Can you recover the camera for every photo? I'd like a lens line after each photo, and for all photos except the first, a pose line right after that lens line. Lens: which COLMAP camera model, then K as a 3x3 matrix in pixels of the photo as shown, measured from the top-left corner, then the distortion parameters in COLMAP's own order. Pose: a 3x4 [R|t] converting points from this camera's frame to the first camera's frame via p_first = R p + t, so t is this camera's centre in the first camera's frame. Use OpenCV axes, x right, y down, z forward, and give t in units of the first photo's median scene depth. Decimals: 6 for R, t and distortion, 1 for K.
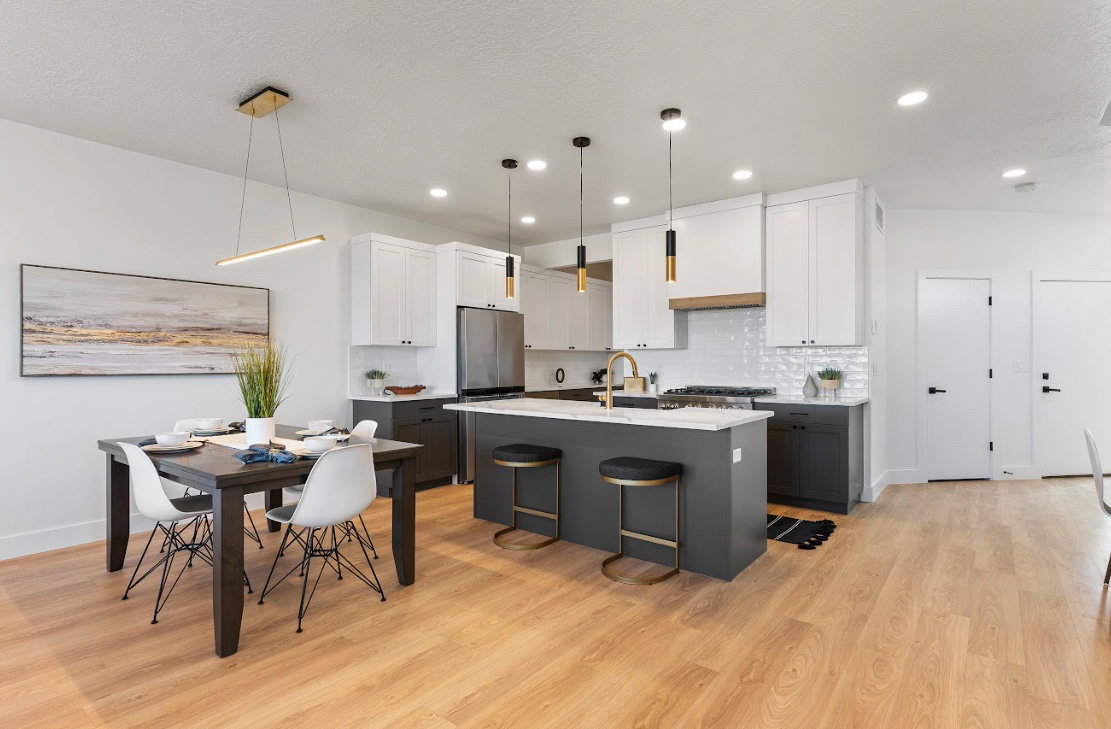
lens RADIAL K [[537.0, 0, 558.0], [0, 537.0, 364.3], [0, 0, 1]] dist [-0.000687, -0.000261]
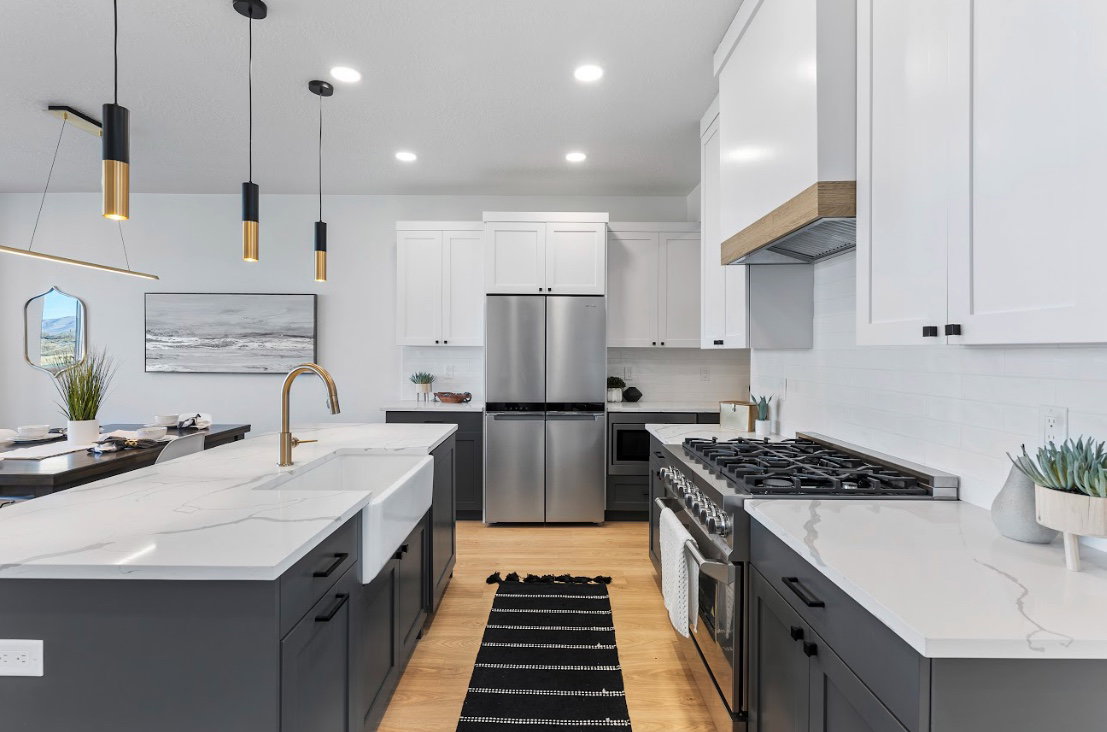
lens RADIAL K [[535.1, 0, 552.7], [0, 535.1, 355.8], [0, 0, 1]] dist [-0.000687, -0.000261]
pose [[0.622352, 0.005630, -0.782718, 0.639407], [-0.010922, 0.999939, -0.001493, -0.025311], [0.782662, 0.009478, 0.622375, 0.794169]]
